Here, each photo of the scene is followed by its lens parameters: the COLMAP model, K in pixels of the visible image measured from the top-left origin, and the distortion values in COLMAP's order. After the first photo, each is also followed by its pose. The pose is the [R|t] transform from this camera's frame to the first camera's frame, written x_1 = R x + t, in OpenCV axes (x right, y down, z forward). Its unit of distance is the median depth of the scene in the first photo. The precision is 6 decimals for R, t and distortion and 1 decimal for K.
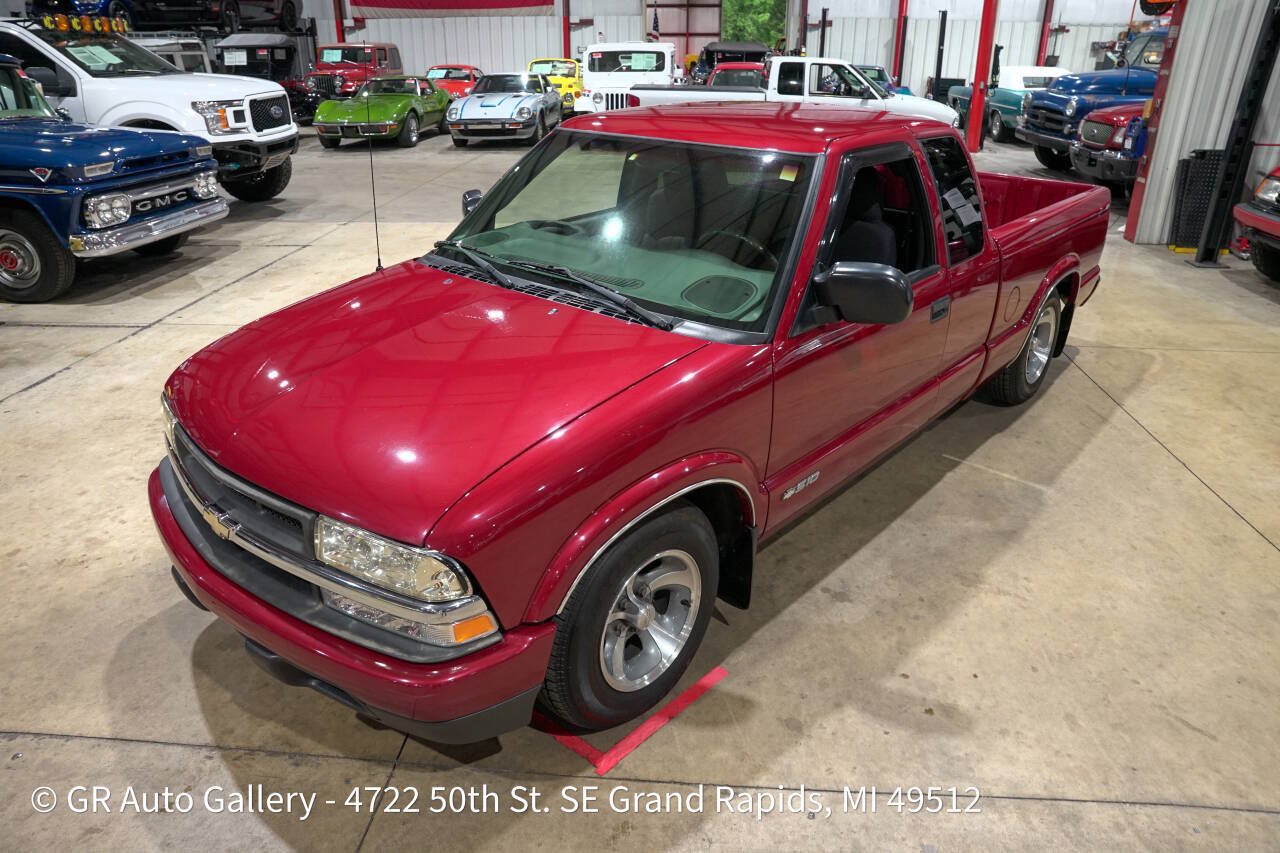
lens RADIAL K [[872.7, 0, 644.4], [0, 872.7, 432.4], [0, 0, 1]] dist [-0.142069, 0.109515]
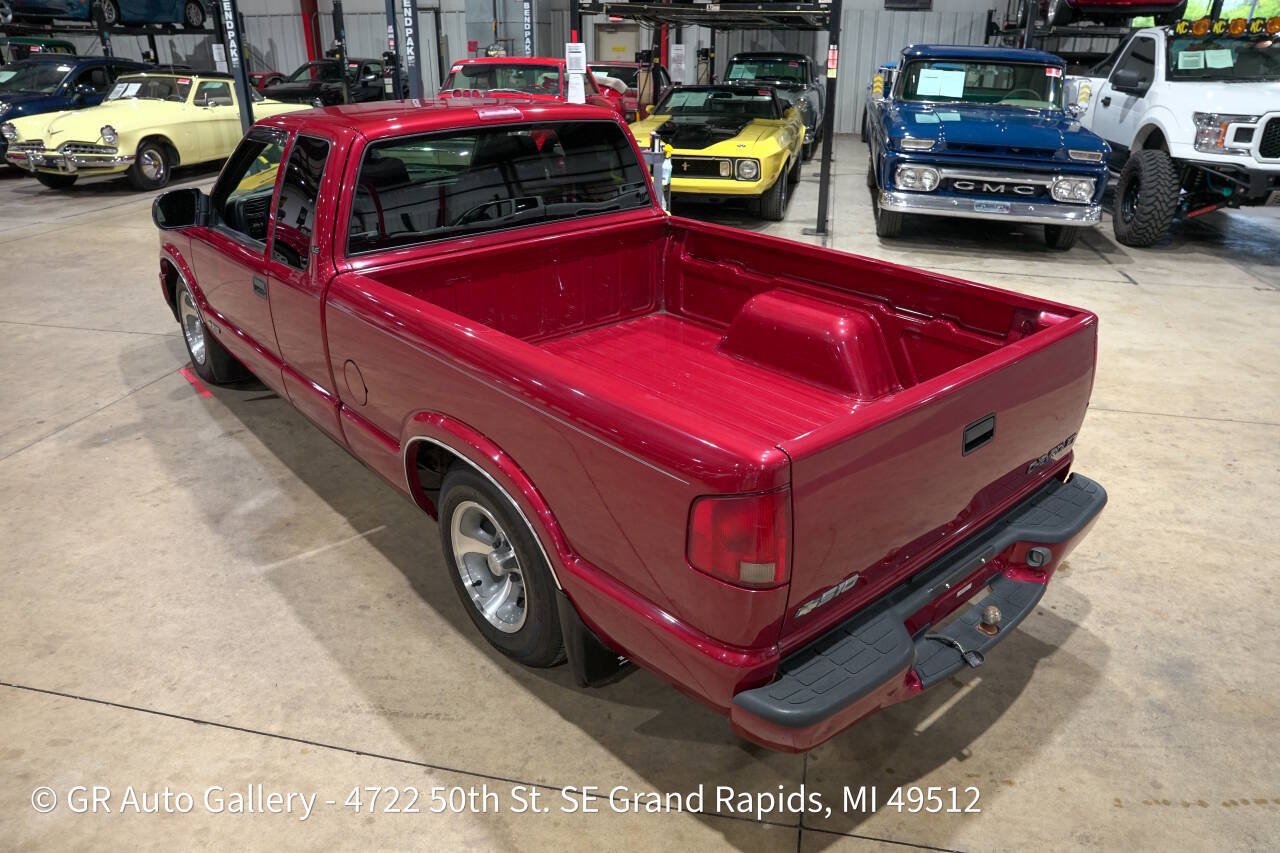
lens RADIAL K [[872.7, 0, 644.4], [0, 872.7, 432.4], [0, 0, 1]] dist [-0.142069, 0.109515]
pose [[-0.129751, 0.407766, -0.903820, 1.009511], [-0.415326, 0.805359, 0.422968, -0.496211], [0.900372, 0.430260, 0.064859, 1.099703]]
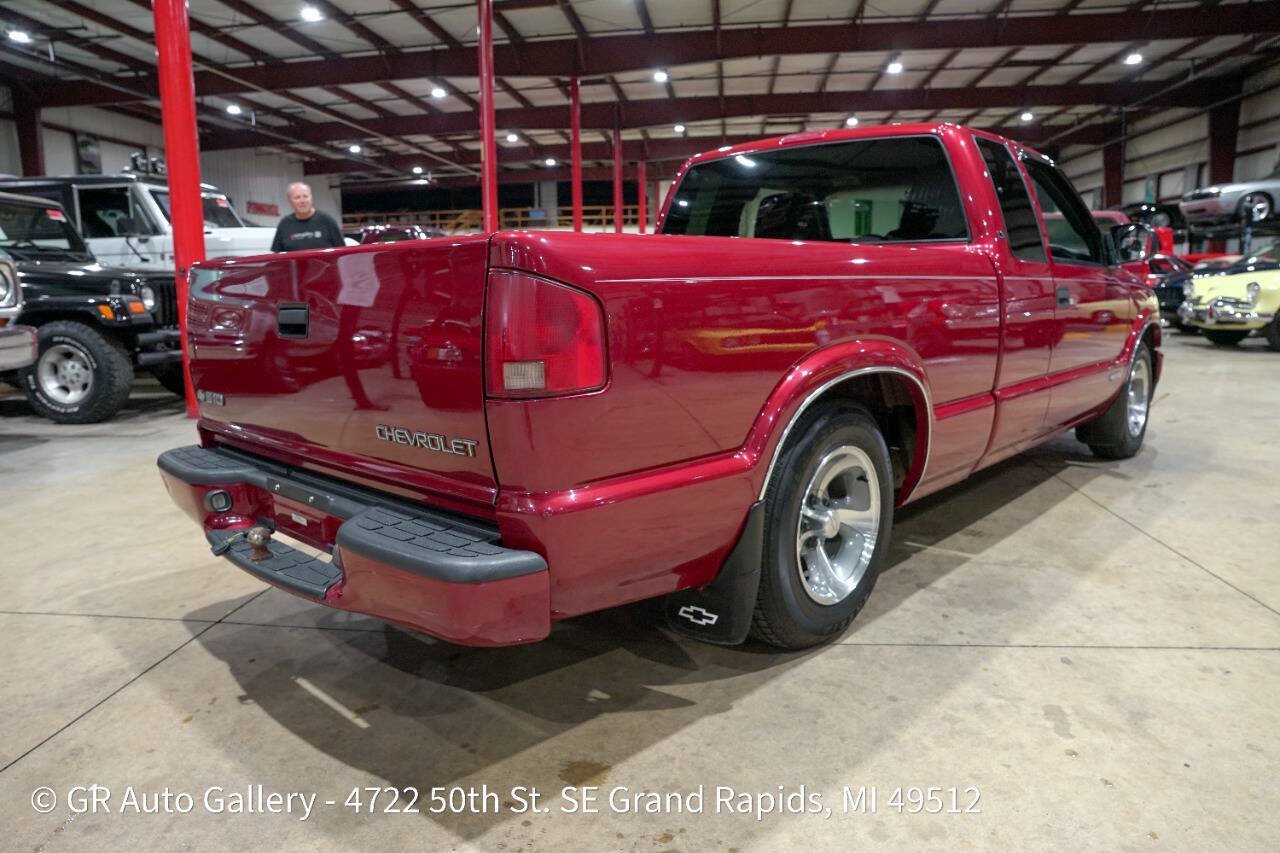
lens RADIAL K [[872.7, 0, 644.4], [0, 872.7, 432.4], [0, 0, 1]] dist [-0.142069, 0.109515]
pose [[-0.999689, 0.007365, 0.023842, 0.326844], [0.019562, 0.824472, 0.565564, -0.571215], [-0.015492, 0.565854, -0.824360, 1.722534]]
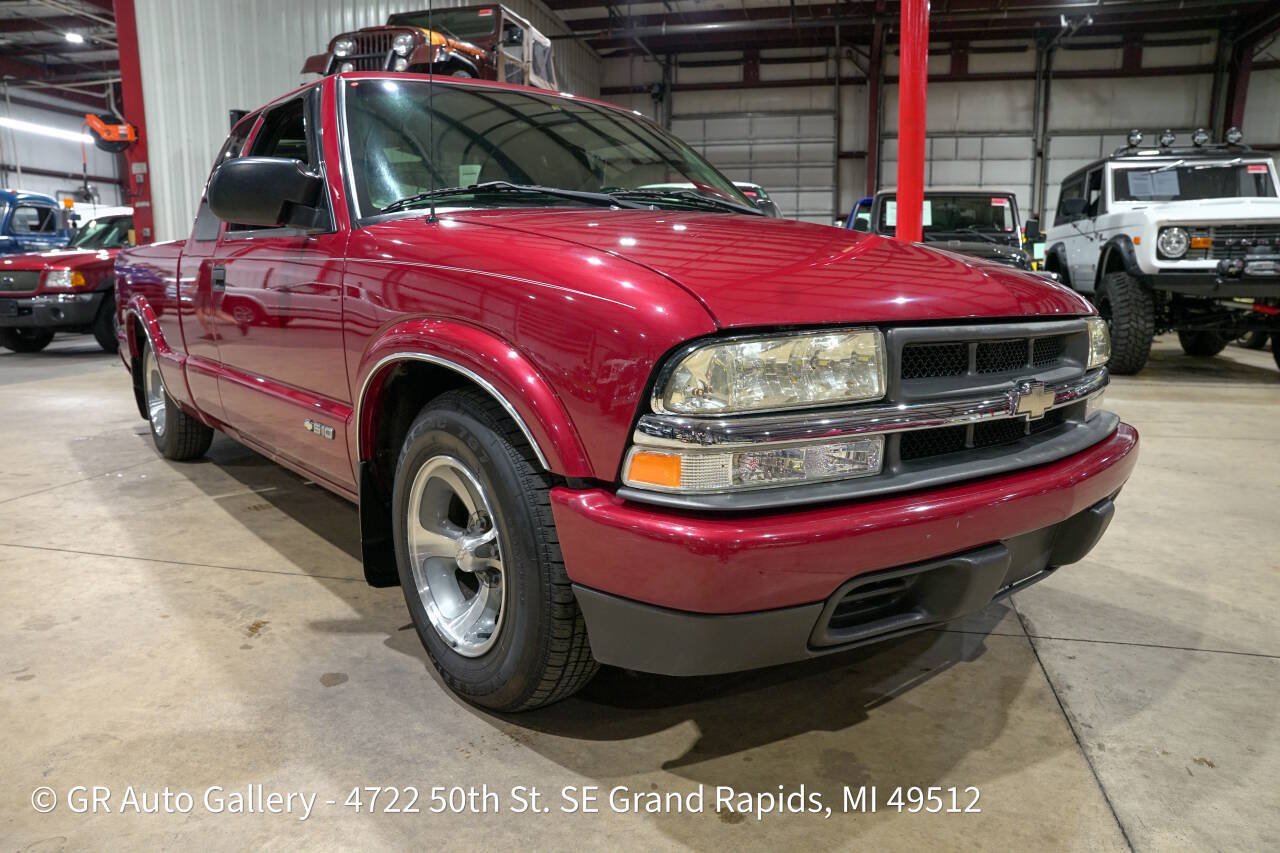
lens RADIAL K [[872.7, 0, 644.4], [0, 872.7, 432.4], [0, 0, 1]] dist [-0.142069, 0.109515]
pose [[0.149183, -0.181776, 0.971958, -0.666422], [0.410893, 0.905468, 0.106275, -0.047418], [-0.899395, 0.383516, 0.209771, 0.604392]]
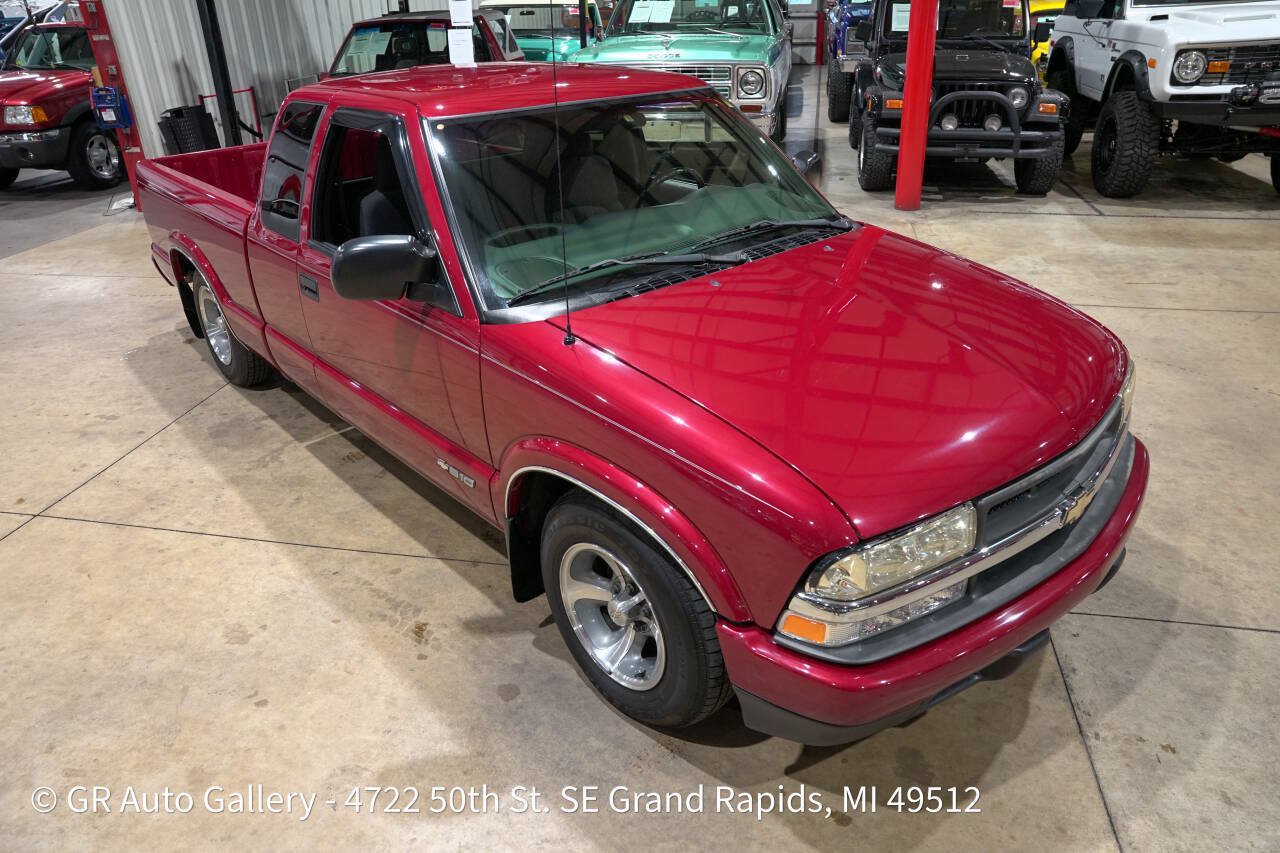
lens RADIAL K [[872.7, 0, 644.4], [0, 872.7, 432.4], [0, 0, 1]] dist [-0.142069, 0.109515]
pose [[0.106948, -0.462142, 0.880333, -0.695744], [0.436167, 0.817475, 0.376156, -0.271940], [-0.893488, 0.343743, 0.288998, 0.588282]]
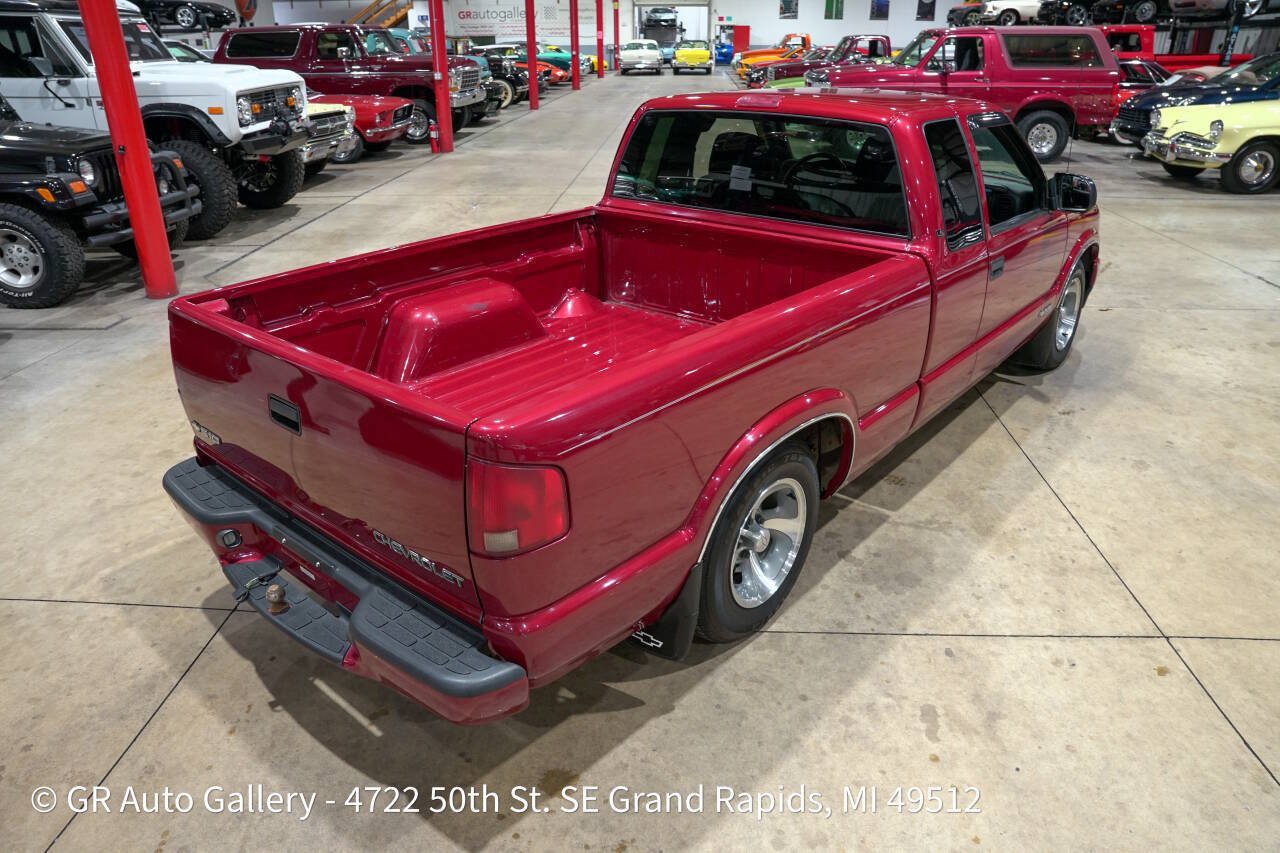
lens RADIAL K [[872.7, 0, 644.4], [0, 872.7, 432.4], [0, 0, 1]] dist [-0.142069, 0.109515]
pose [[-0.999725, 0.010271, -0.021073, 0.321936], [-0.009296, 0.651525, 0.758571, -0.747619], [0.021521, 0.758558, -0.651250, 1.658478]]
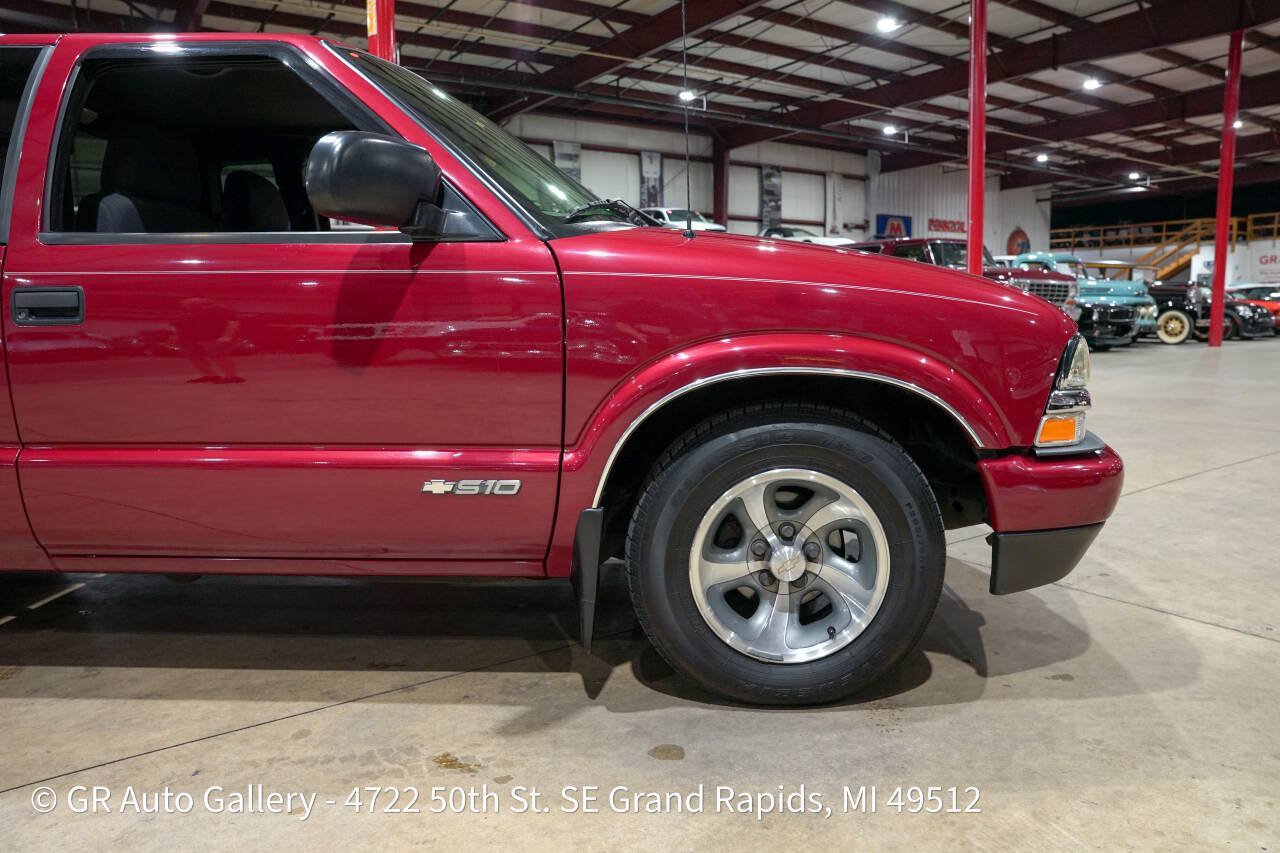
lens RADIAL K [[872.7, 0, 644.4], [0, 872.7, 432.4], [0, 0, 1]] dist [-0.142069, 0.109515]
pose [[-0.634191, -0.103761, 0.766182, -0.555723], [0.329642, 0.860091, 0.389333, -0.234933], [-0.699384, 0.499478, -0.511258, 1.038127]]
